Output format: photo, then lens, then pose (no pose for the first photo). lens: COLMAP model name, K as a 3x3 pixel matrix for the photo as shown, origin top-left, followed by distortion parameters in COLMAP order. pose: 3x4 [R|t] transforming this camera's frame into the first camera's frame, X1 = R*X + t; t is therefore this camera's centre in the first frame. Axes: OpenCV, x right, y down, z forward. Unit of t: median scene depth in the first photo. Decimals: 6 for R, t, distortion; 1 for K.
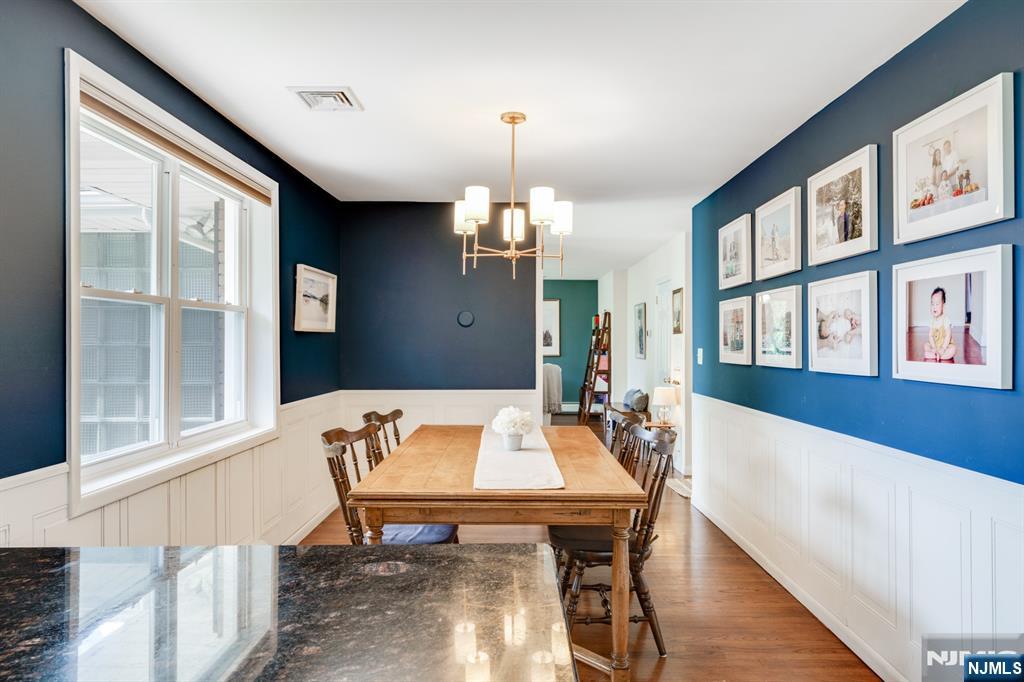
lens RADIAL K [[627.9, 0, 514.3], [0, 627.9, 335.7], [0, 0, 1]] dist [0.004541, 0.003724]
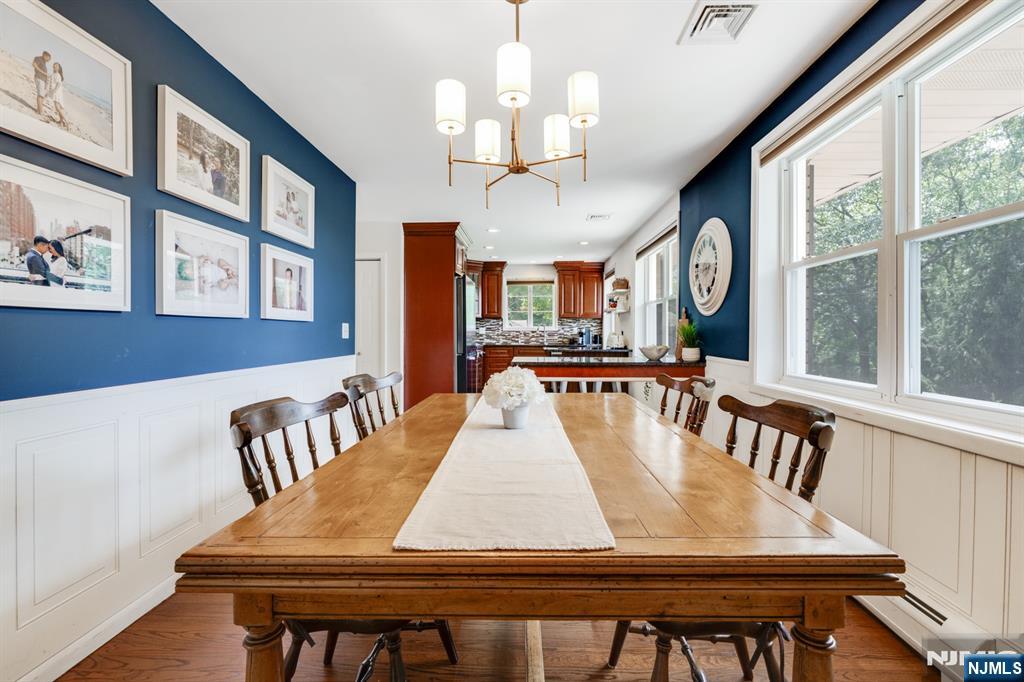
lens RADIAL K [[429.2, 0, 516.8], [0, 429.2, 336.5], [0, 0, 1]] dist [0.000865, 0.000057]
pose [[-0.999568, 0.007712, 0.028345, -0.012540], [0.007788, 0.999966, 0.002558, 0.082650], [-0.028324, 0.002778, -0.999595, 1.490112]]
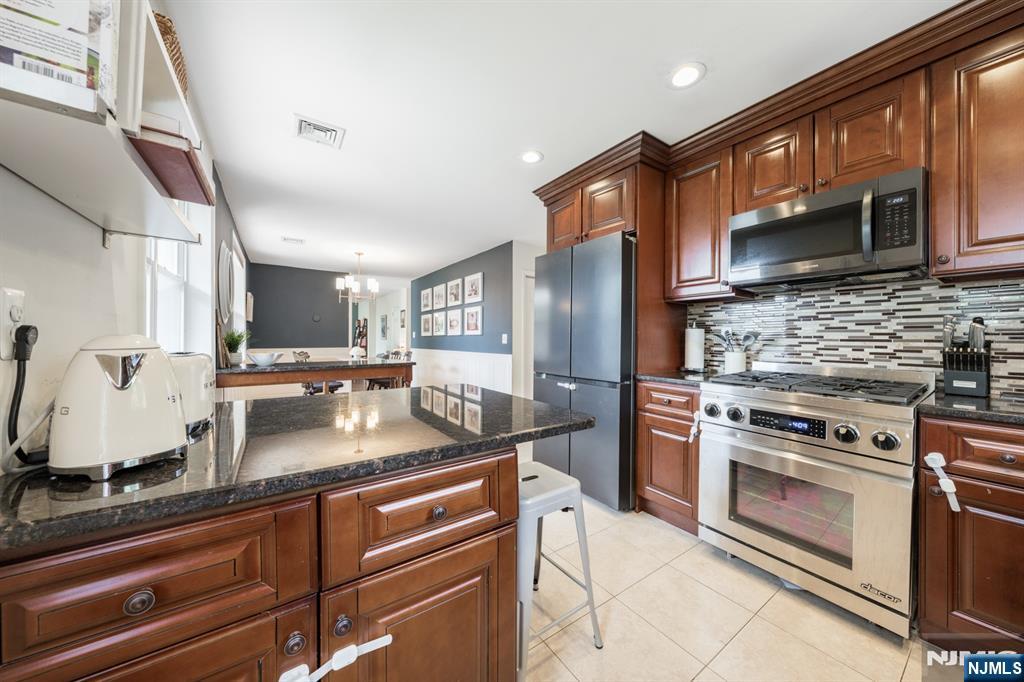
lens RADIAL K [[357.6, 0, 520.8], [0, 357.6, 337.3], [0, 0, 1]] dist [0.001154, 0.000010]
pose [[0.817839, 0.004956, 0.575425, -0.355792], [-0.007656, 0.999968, 0.002270, 0.056692], [-0.575396, -0.006262, 0.817851, -0.890783]]
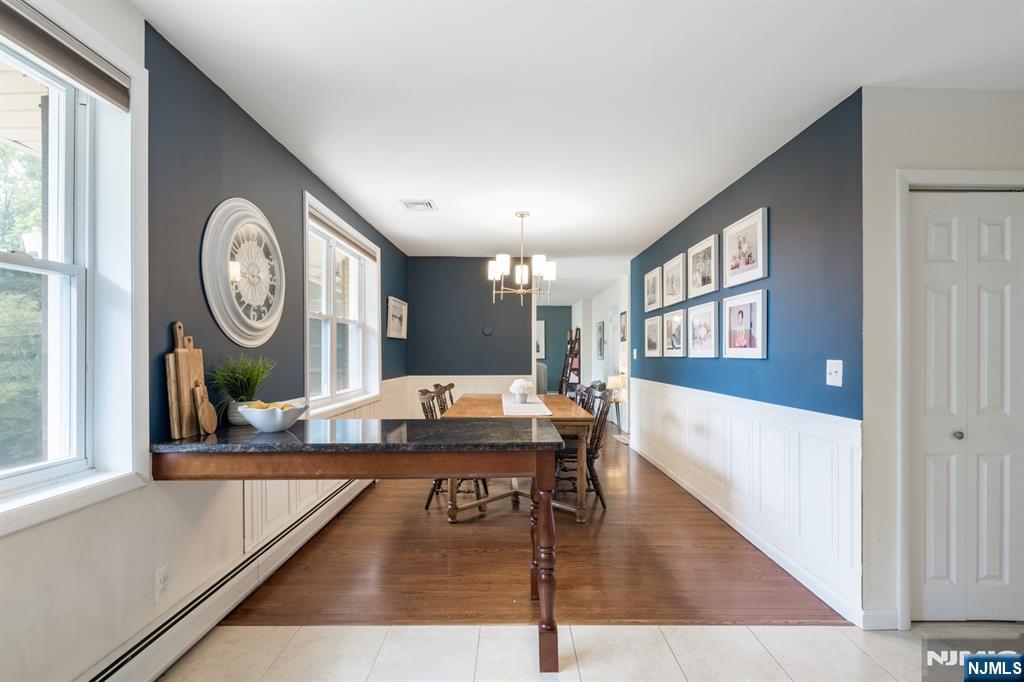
lens RADIAL K [[485.6, 0, 514.1], [0, 485.6, 351.2], [0, 0, 1]] dist [0.014312, 0.000270]
pose [[0.999921, -0.000798, 0.012566, -0.040595], [0.000740, 0.999989, 0.004644, 0.030280], [-0.012569, -0.004635, 0.999910, -0.355312]]
